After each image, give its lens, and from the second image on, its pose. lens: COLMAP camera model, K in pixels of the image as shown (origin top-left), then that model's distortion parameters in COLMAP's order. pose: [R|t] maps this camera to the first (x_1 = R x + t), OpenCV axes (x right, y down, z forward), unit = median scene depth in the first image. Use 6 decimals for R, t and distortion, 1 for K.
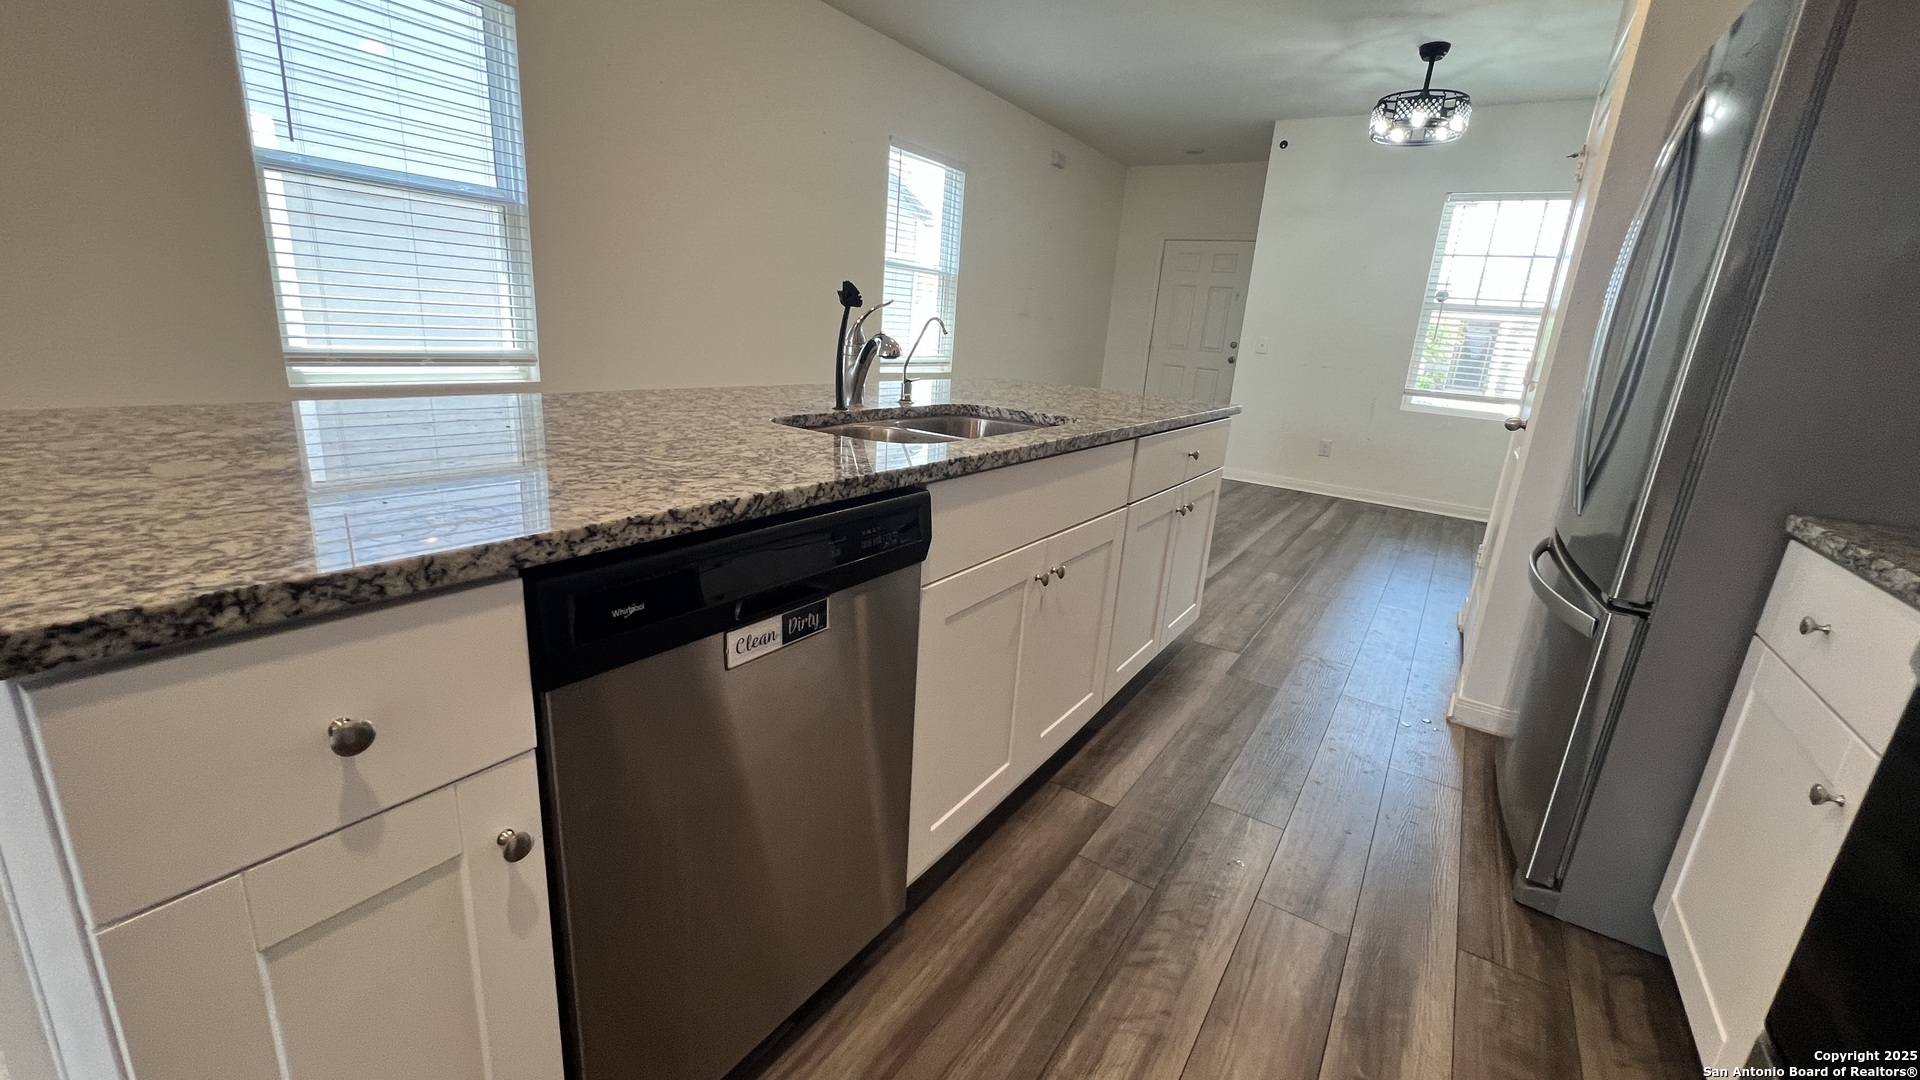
lens RADIAL K [[768.1, 0, 958.0], [0, 768.1, 537.3], [0, 0, 1]] dist [-0.003275, 0.000278]
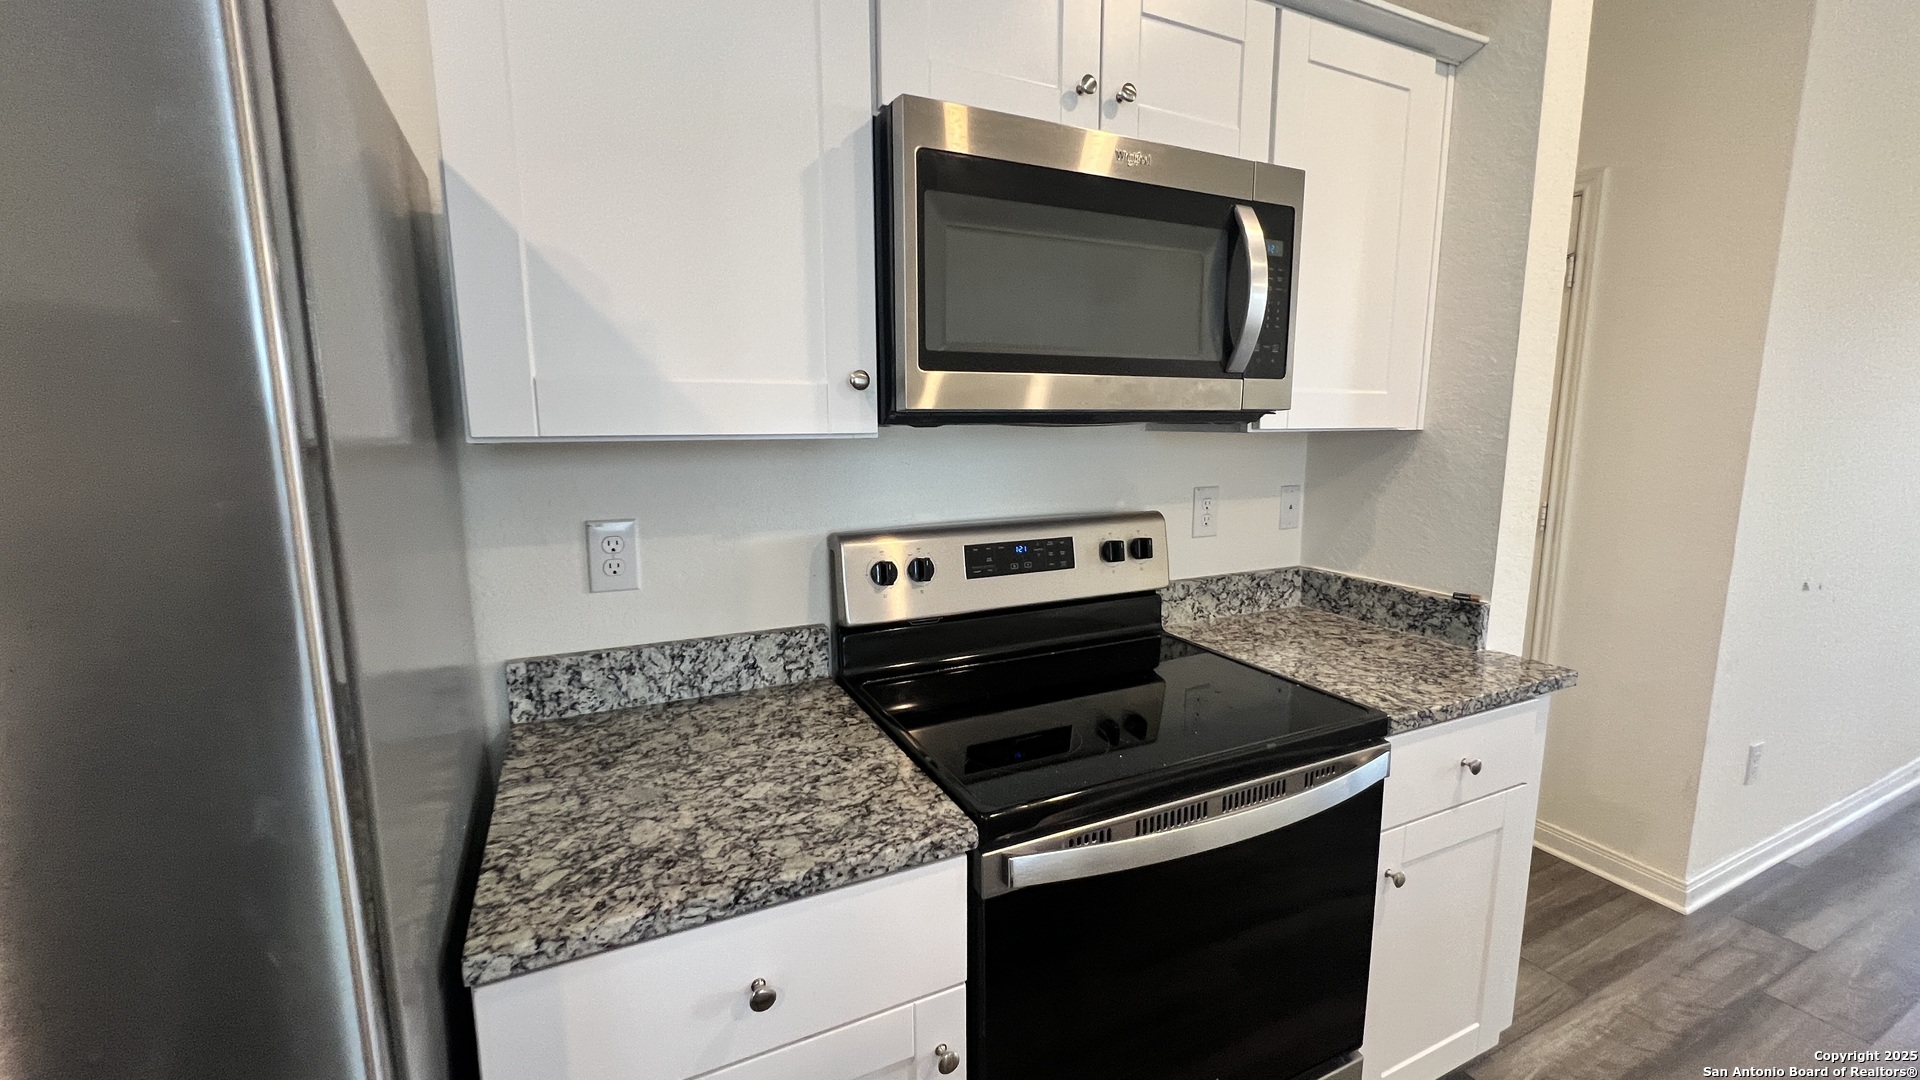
lens RADIAL K [[768.1, 0, 957.6], [0, 768.1, 533.6], [0, 0, 1]] dist [-0.003275, 0.000278]
pose [[-0.861889, -0.141586, 0.486930, 0.436745], [0.077955, 0.911822, 0.403118, -0.376509], [-0.501069, 0.385402, -0.774852, 0.862731]]
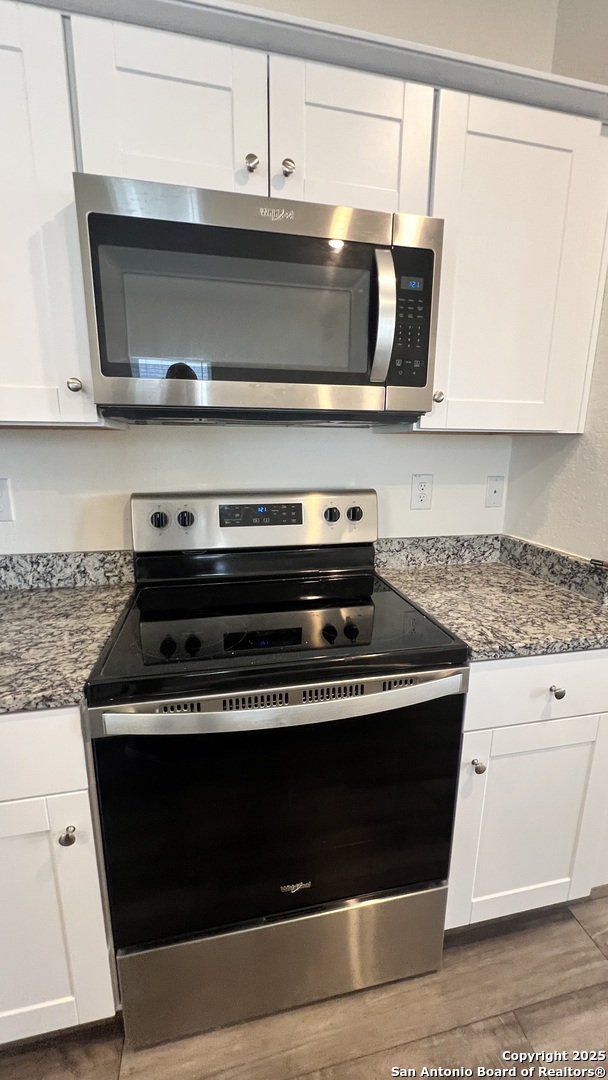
lens RADIAL K [[432.1, 0, 306.8], [0, 432.1, 536.3], [0, 0, 1]] dist [-0.003275, 0.000278]
pose [[-0.720097, -0.218030, 0.658729, 0.232998], [0.128140, 0.891235, 0.435064, -0.269118], [-0.681939, 0.397698, -0.613837, 0.562220]]
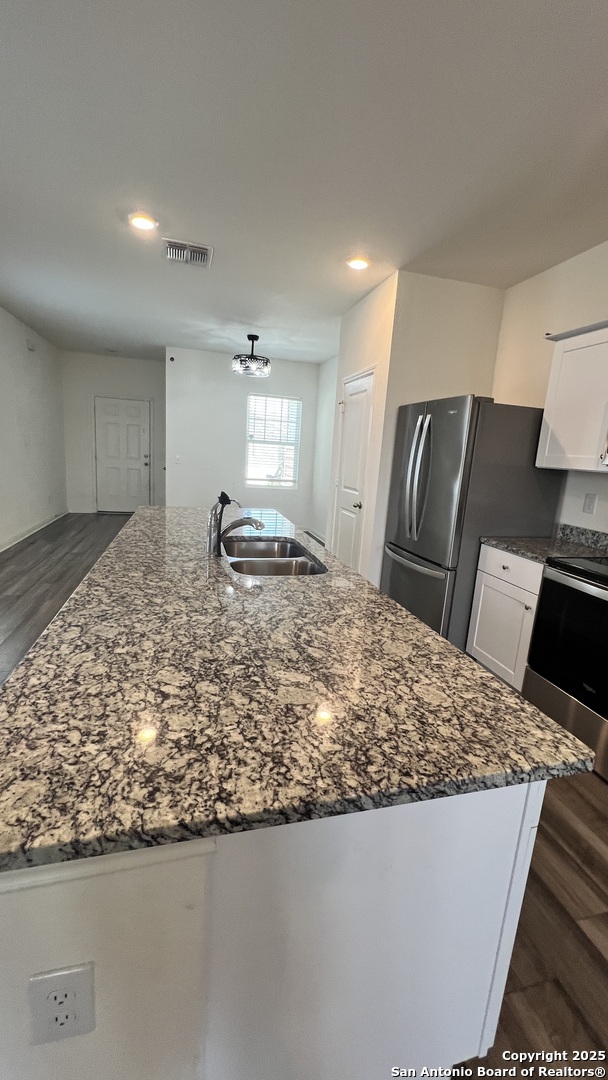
lens RADIAL K [[432.1, 0, 299.8], [0, 432.1, 537.7], [0, 0, 1]] dist [-0.003275, 0.000278]
pose [[0.675517, -0.174622, 0.716369, -0.807727], [0.184822, 0.980636, 0.064757, -0.253715], [-0.713805, 0.088656, 0.694710, 0.114911]]
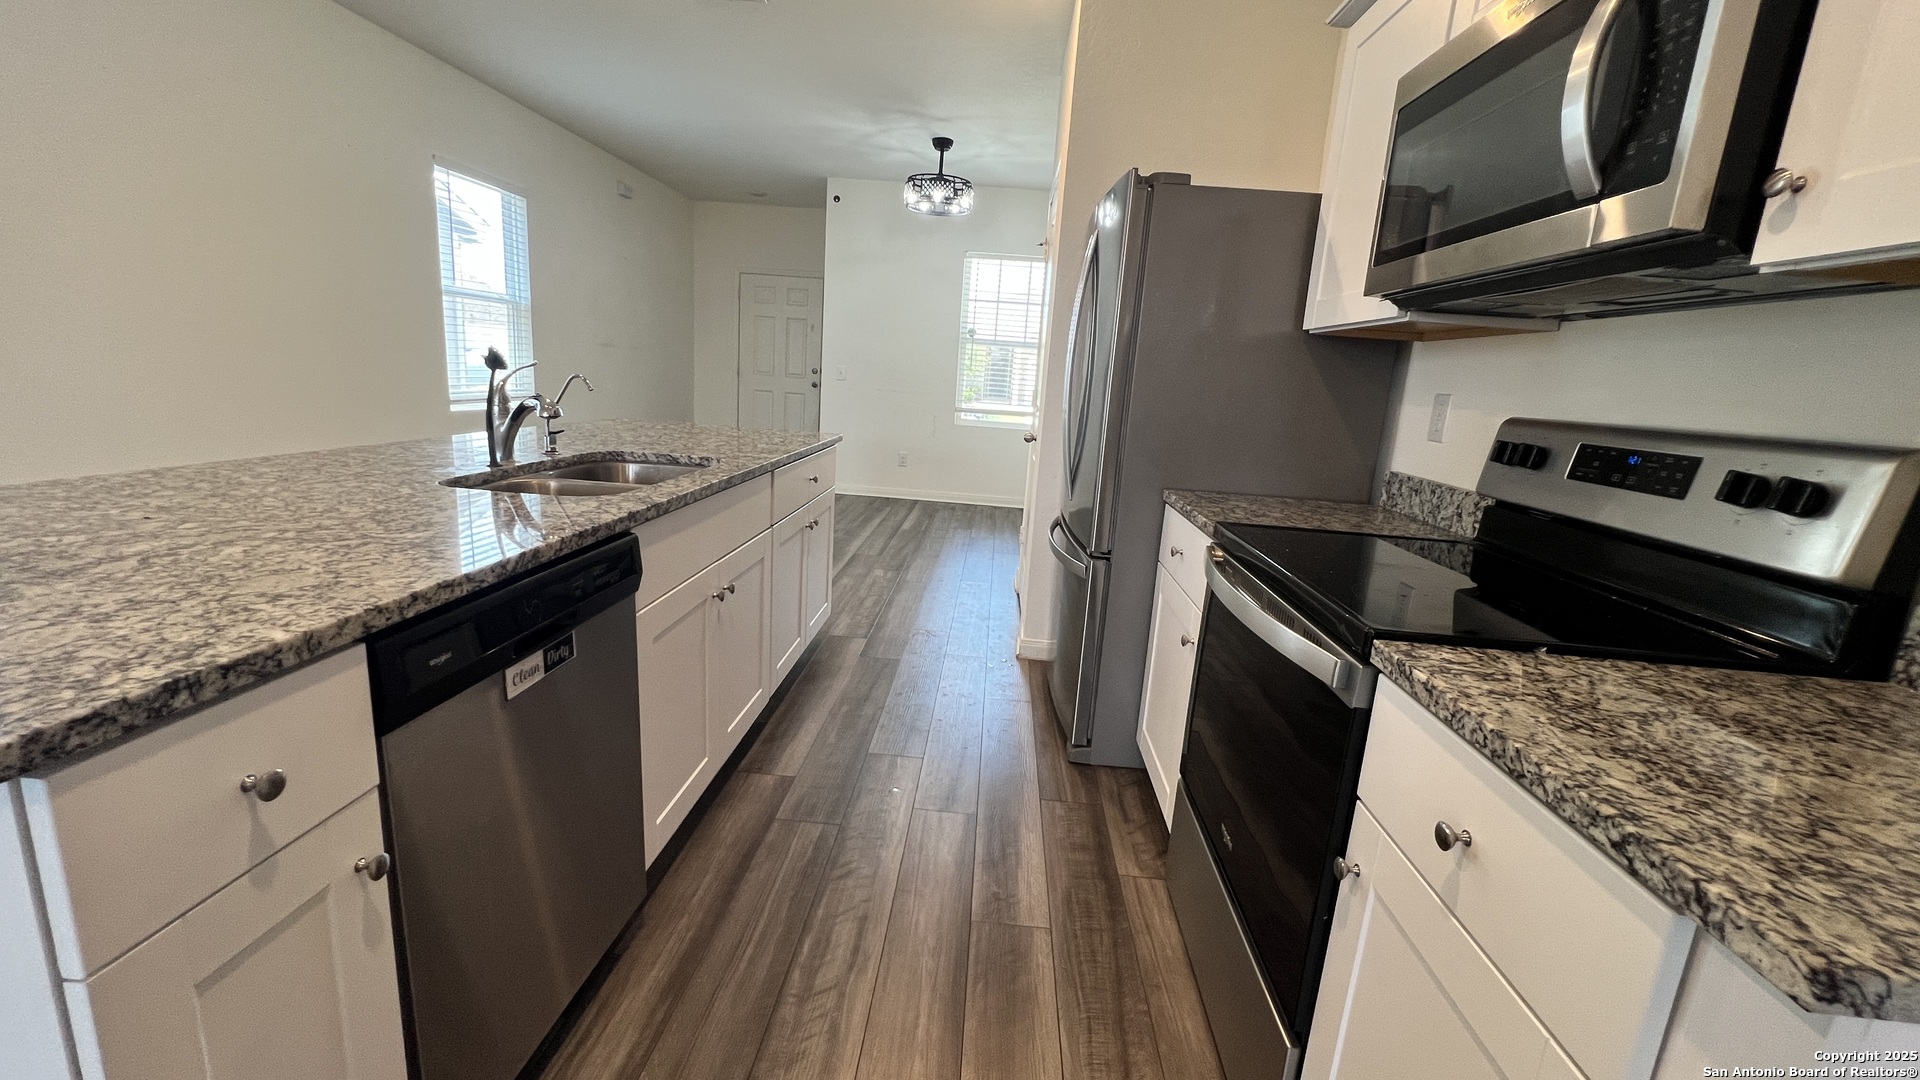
lens RADIAL K [[768.1, 0, 952.6], [0, 768.1, 535.0], [0, 0, 1]] dist [-0.003275, 0.000278]
pose [[0.868056, -0.116819, 0.482527, -0.130849], [0.128922, 0.991621, 0.008142, -0.002324], [-0.479435, 0.055141, 0.875843, -0.212974]]
